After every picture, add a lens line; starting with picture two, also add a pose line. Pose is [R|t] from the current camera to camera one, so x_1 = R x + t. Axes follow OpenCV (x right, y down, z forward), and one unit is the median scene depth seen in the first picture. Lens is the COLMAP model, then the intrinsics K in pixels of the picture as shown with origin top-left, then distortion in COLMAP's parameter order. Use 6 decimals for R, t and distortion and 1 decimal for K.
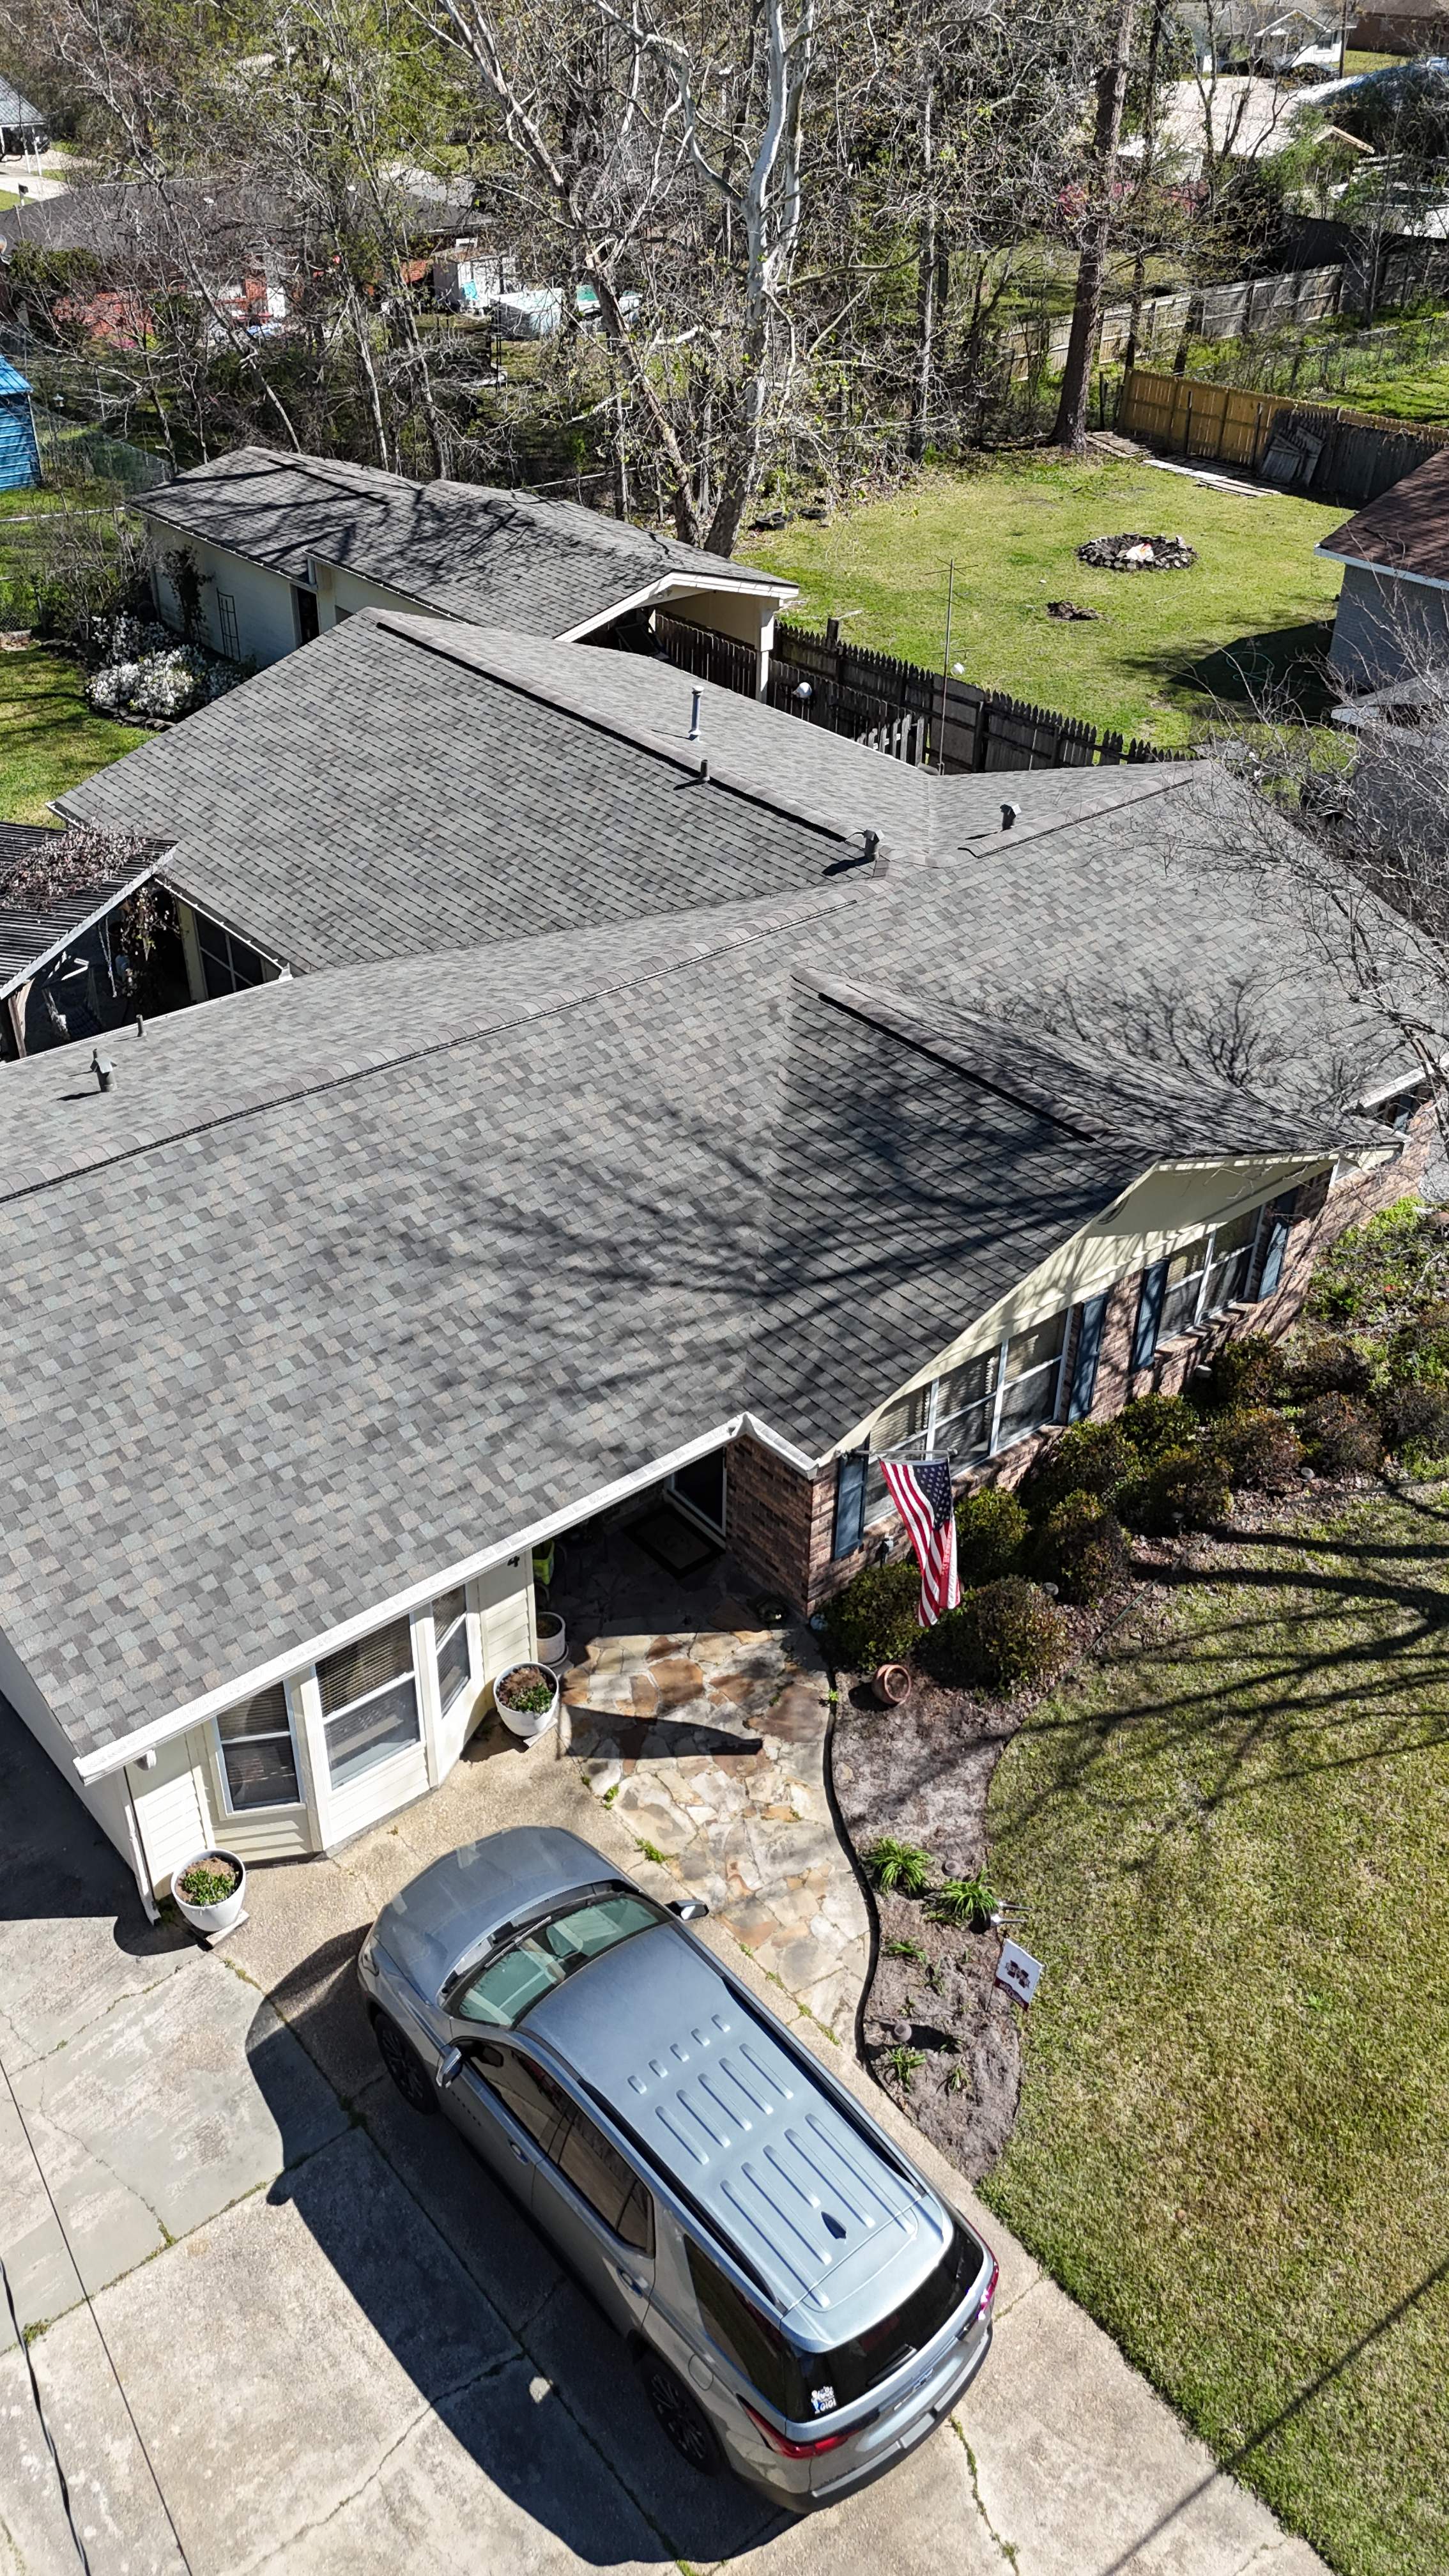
lens RADIAL K [[2007.7, 0, 724.5], [0, 2007.7, 1288.0], [0, 0, 1]] dist [0.178000, -0.447728]
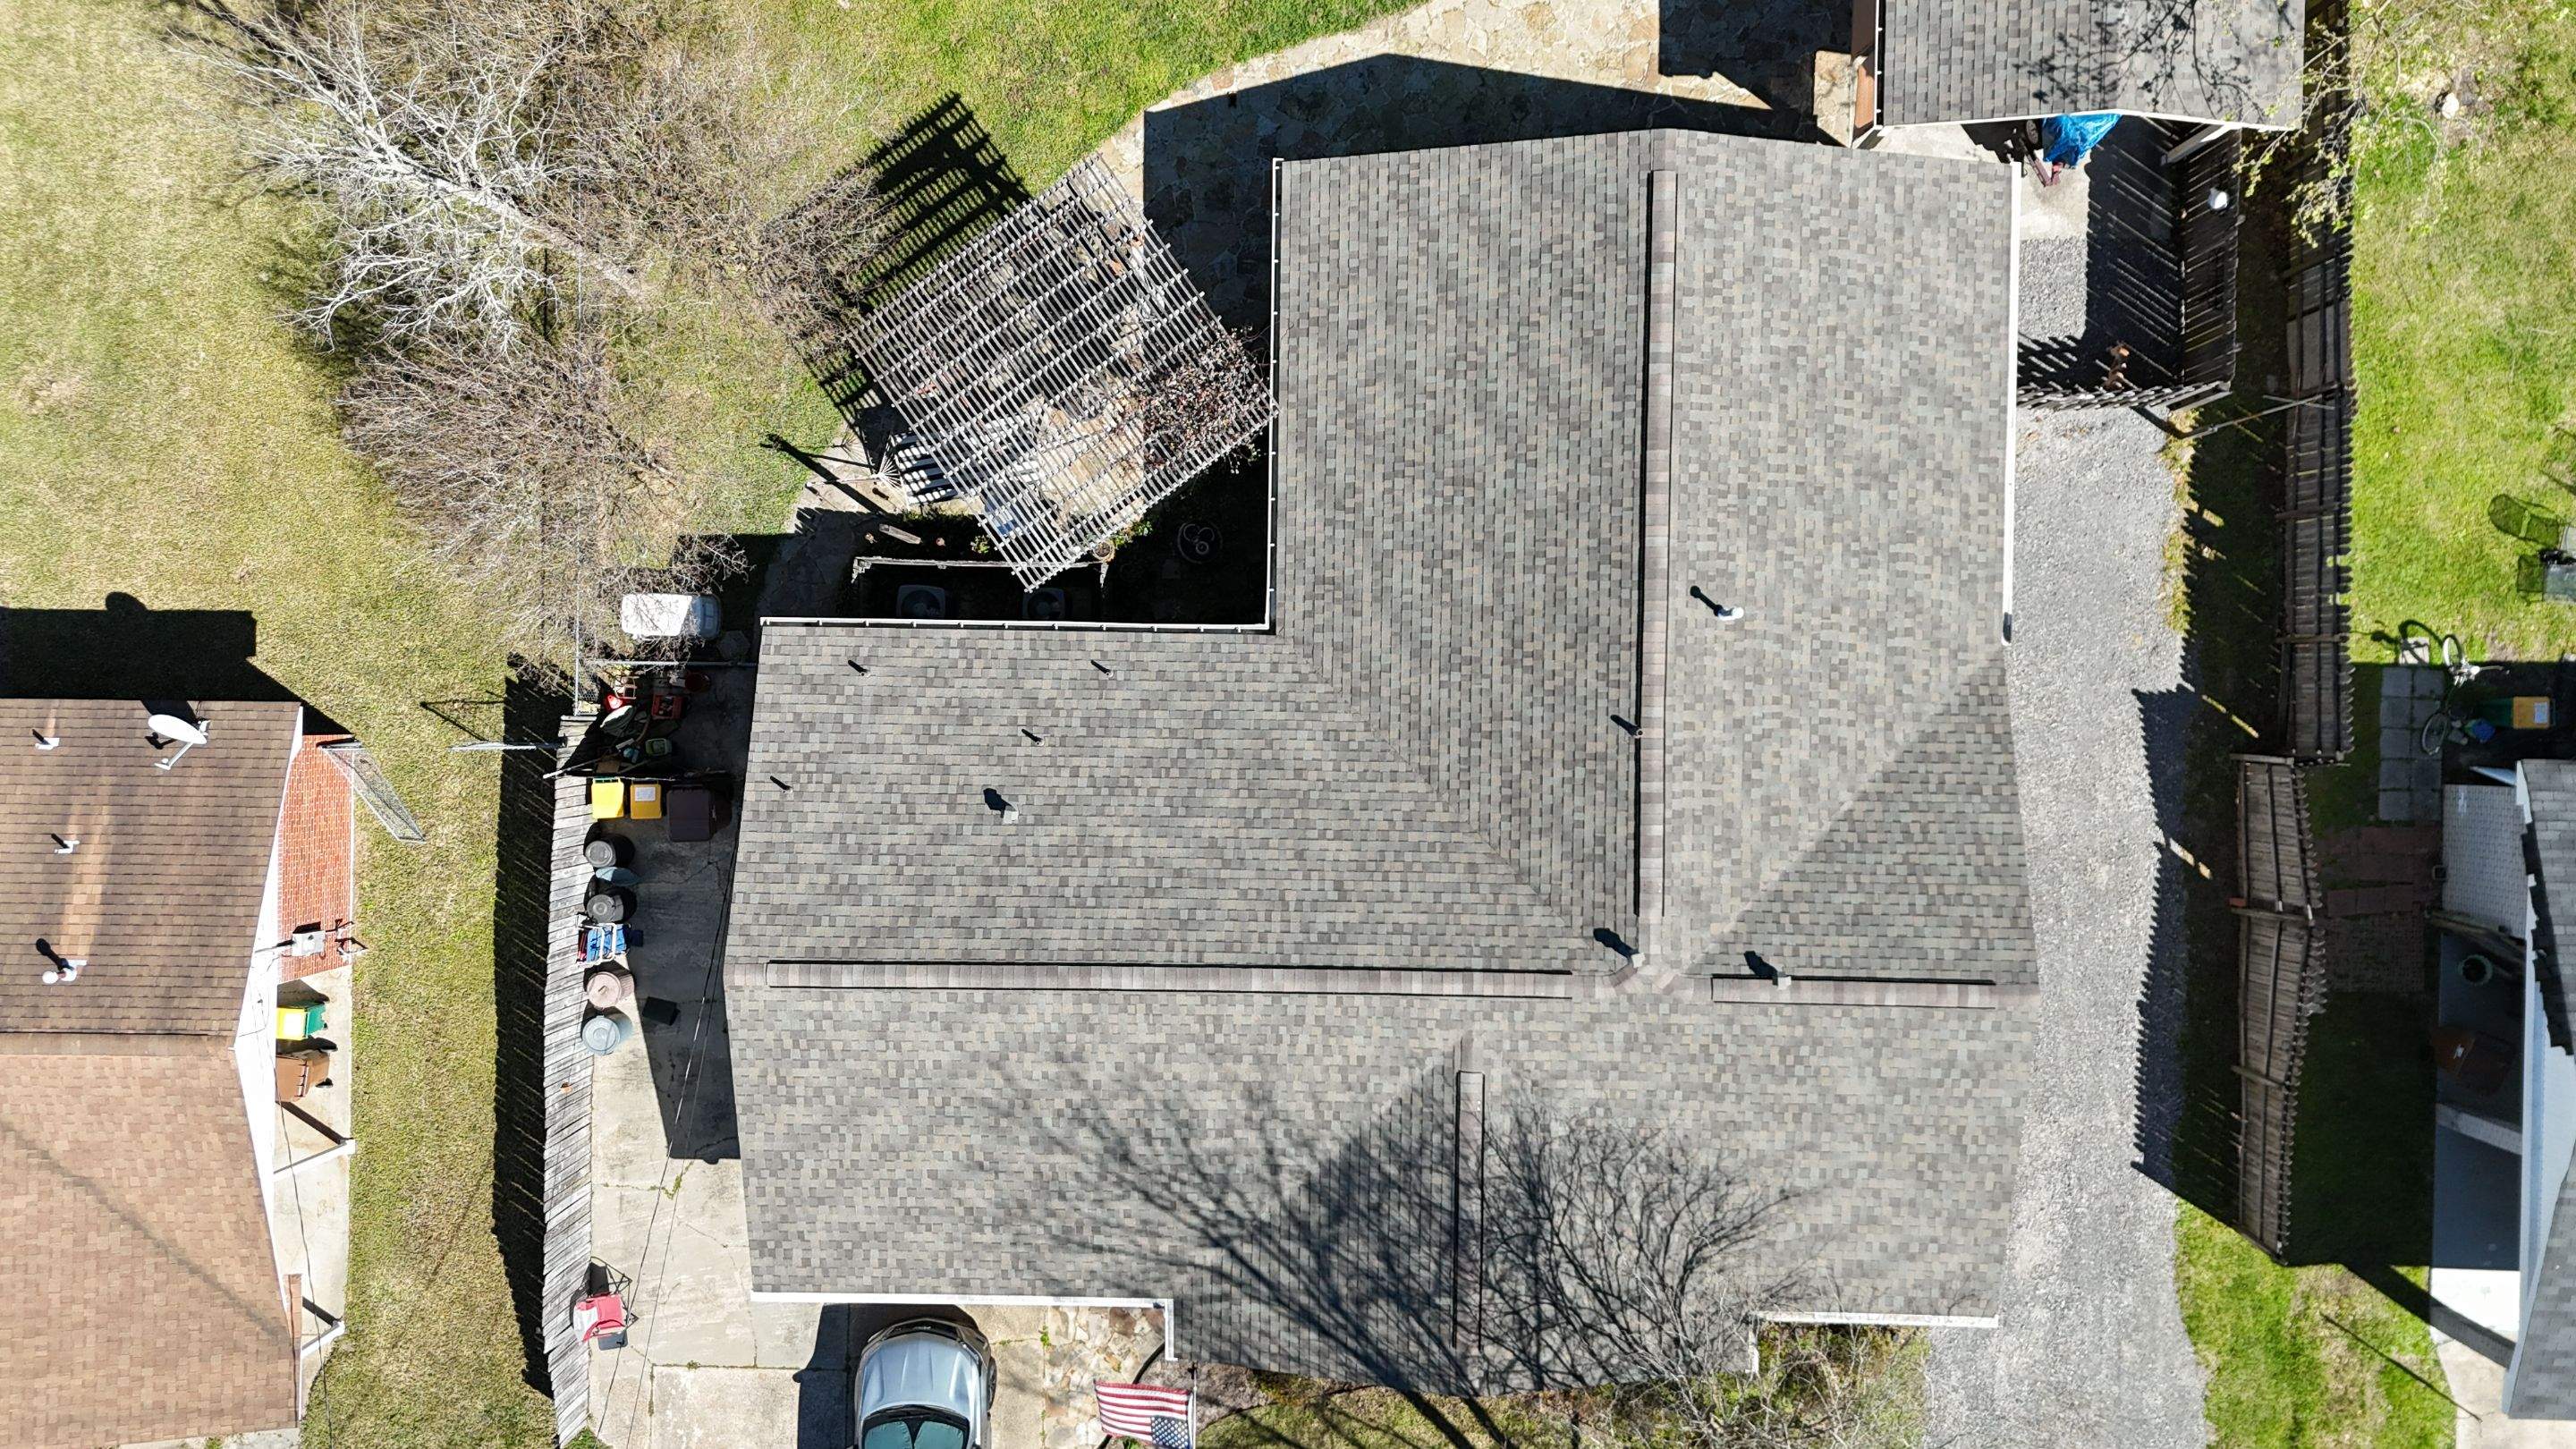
lens RADIAL K [[1880.8, 0, 1297.8], [0, 1880.8, 727.9], [0, 0, 1]] dist [0.085165, -0.096305]
pose [[0.758594, 0.651395, -0.014824, -0.156722], [-0.357582, 0.435233, 0.826261, -1.185348], [0.544674, -0.621496, 0.563093, 0.371319]]
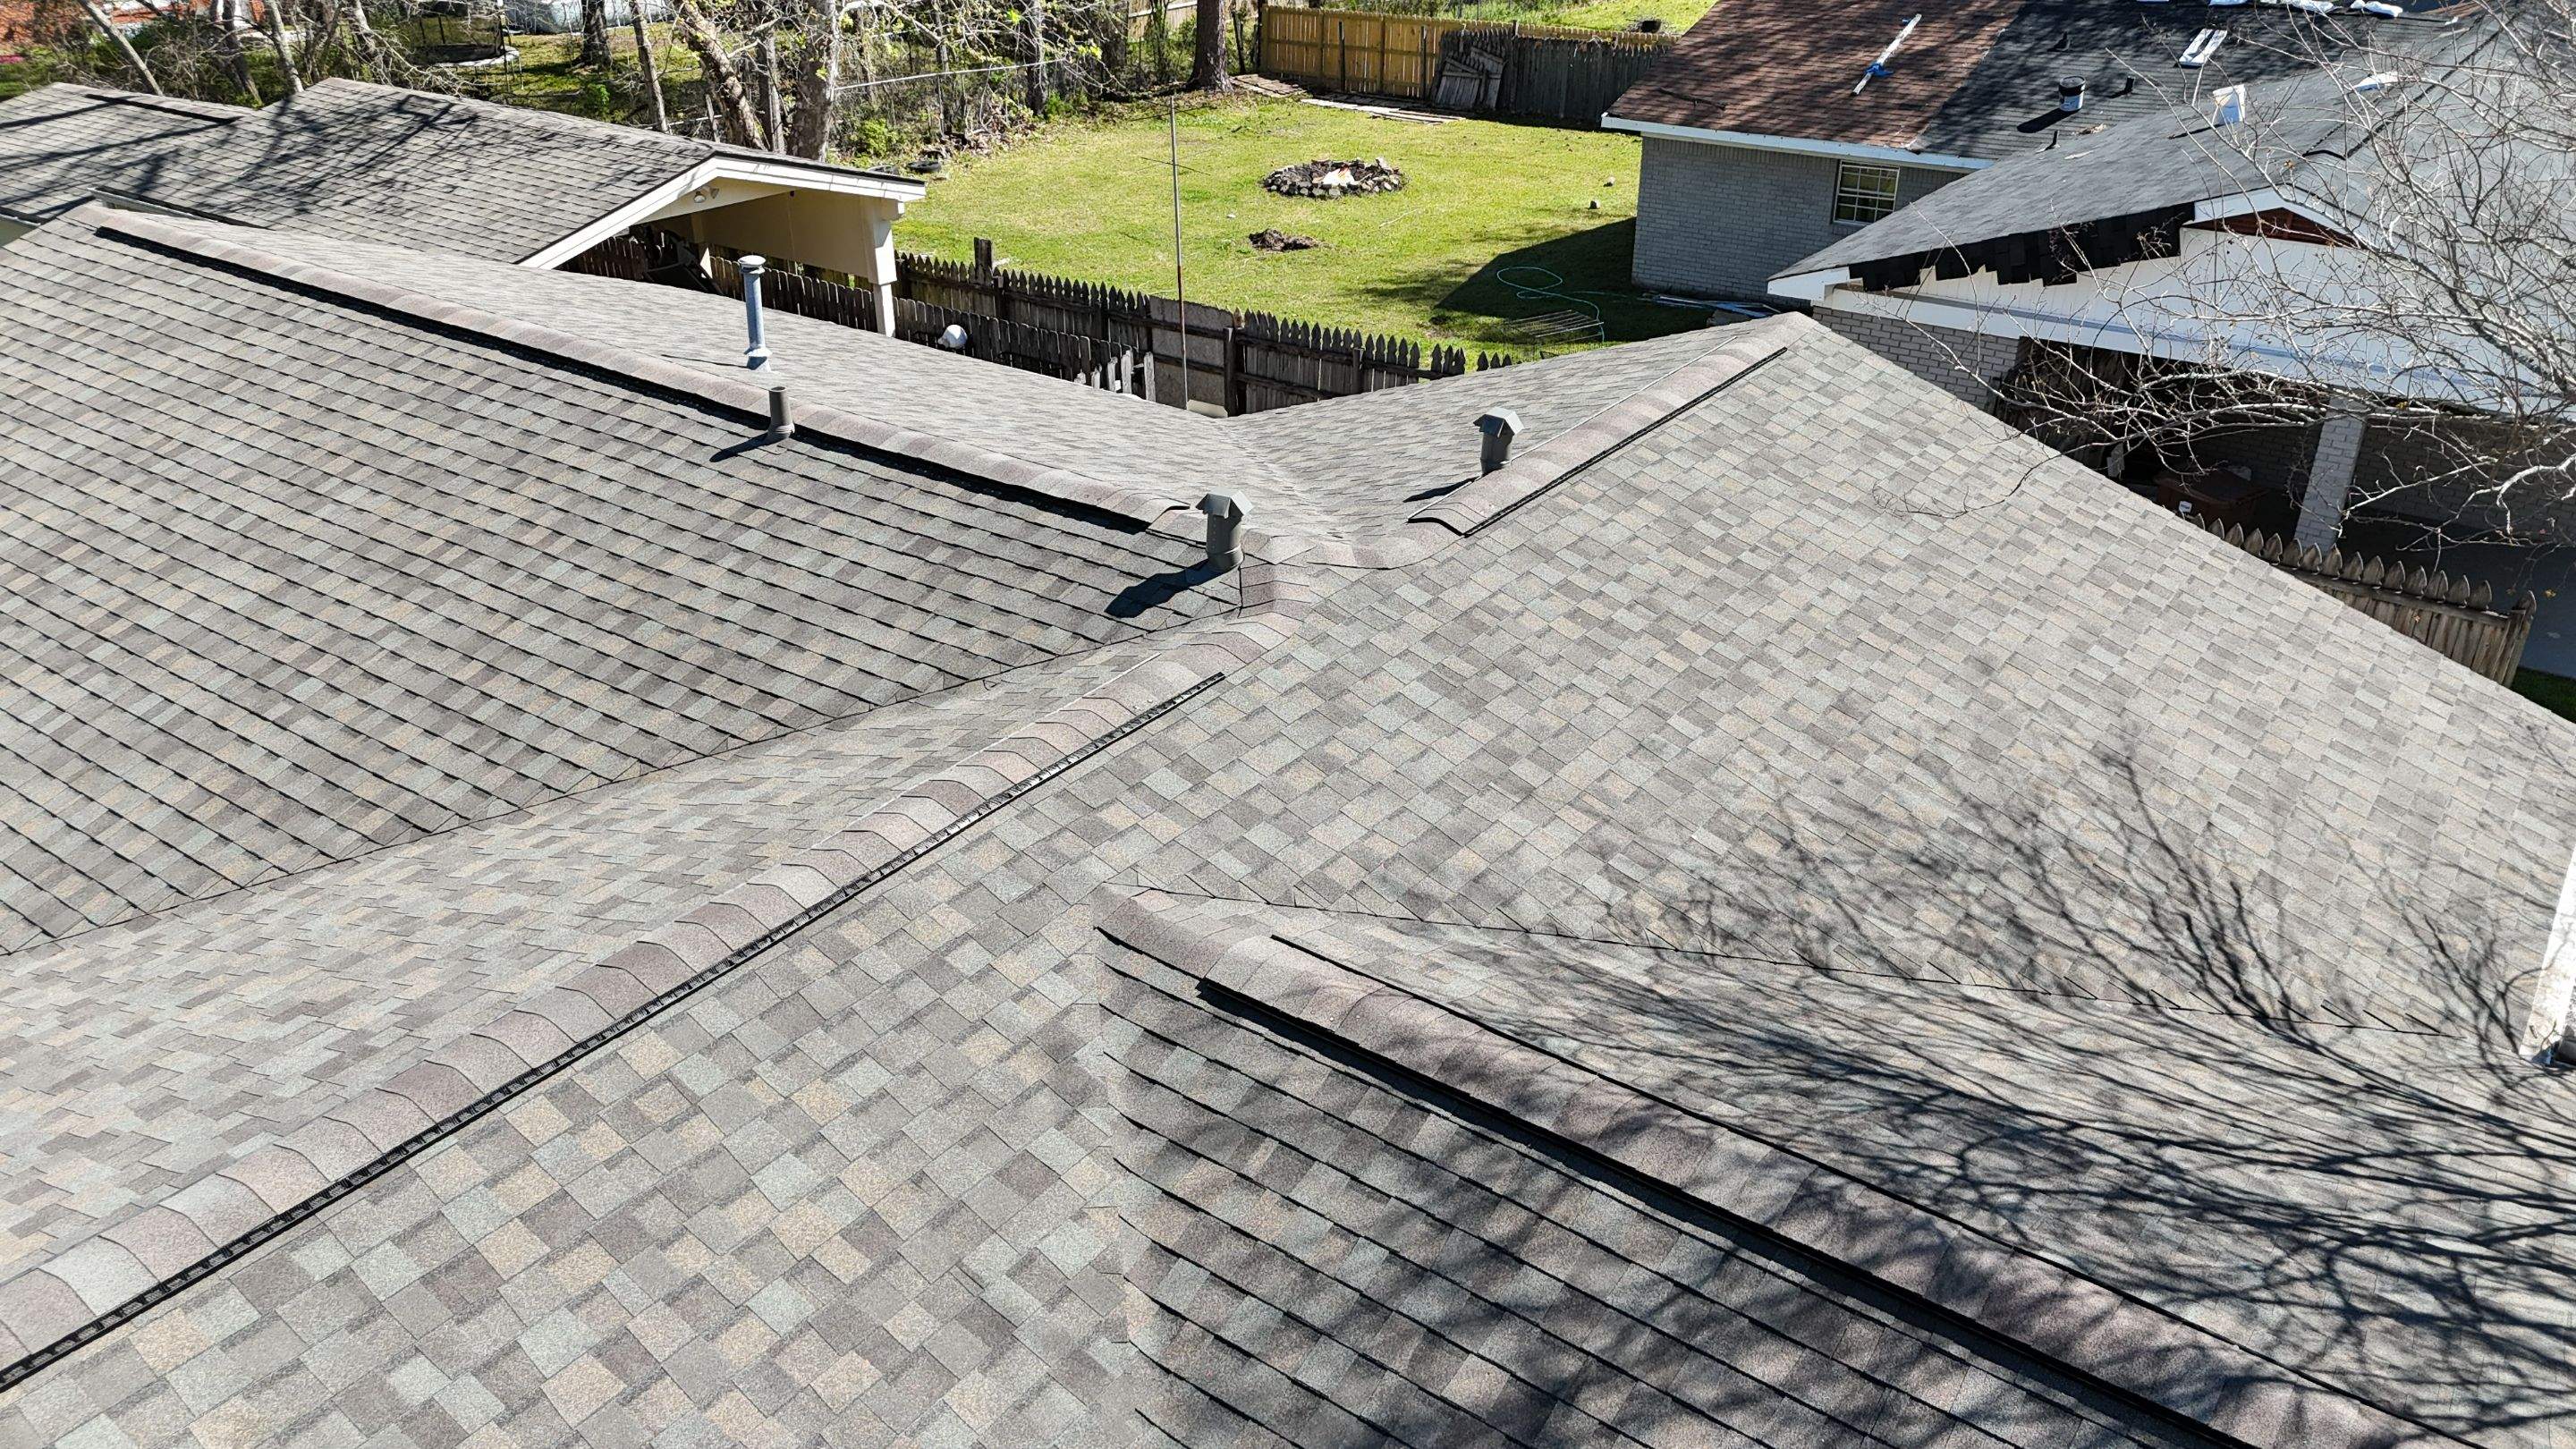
lens RADIAL K [[1880.8, 0, 1297.8], [0, 1880.8, 727.9], [0, 0, 1]] dist [0.085165, -0.096305]
pose [[0.969623, -0.126008, 0.209652, 0.004697], [0.151512, 0.982277, -0.110348, -0.145216], [-0.192032, 0.138760, 0.971529, 0.678253]]
